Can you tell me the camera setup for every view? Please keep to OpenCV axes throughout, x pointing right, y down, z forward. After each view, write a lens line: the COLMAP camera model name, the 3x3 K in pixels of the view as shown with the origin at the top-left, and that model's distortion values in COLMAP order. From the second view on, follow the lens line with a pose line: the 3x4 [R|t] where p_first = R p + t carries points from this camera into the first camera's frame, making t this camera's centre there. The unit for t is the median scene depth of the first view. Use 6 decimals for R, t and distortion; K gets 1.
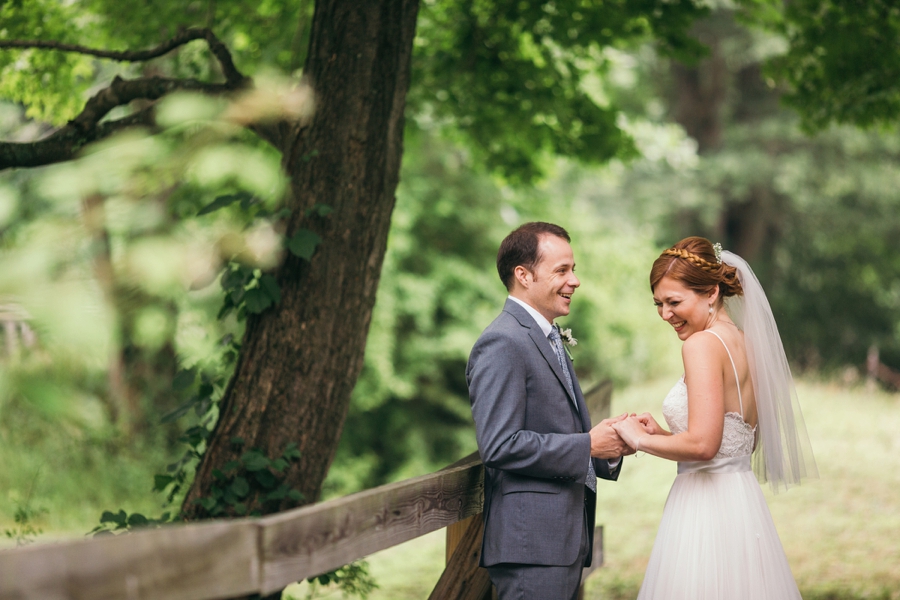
lens RADIAL K [[3416.4, 0, 450.0], [0, 3416.4, 300.0], [0, 0, 1]] dist [0.292171, 3.184991]
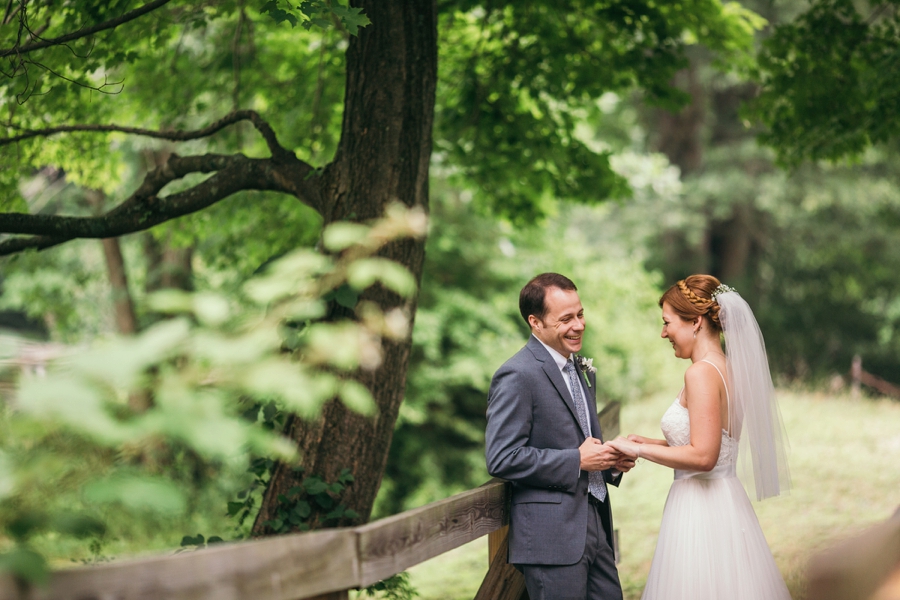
lens RADIAL K [[3416.4, 0, 450.0], [0, 3416.4, 300.0], [0, 0, 1]] dist [0.292171, 3.184991]
pose [[0.998960, -0.045408, 0.004015, -0.009236], [0.045434, 0.998945, -0.006618, -0.003959], [-0.003711, 0.006794, 0.999970, -0.104513]]
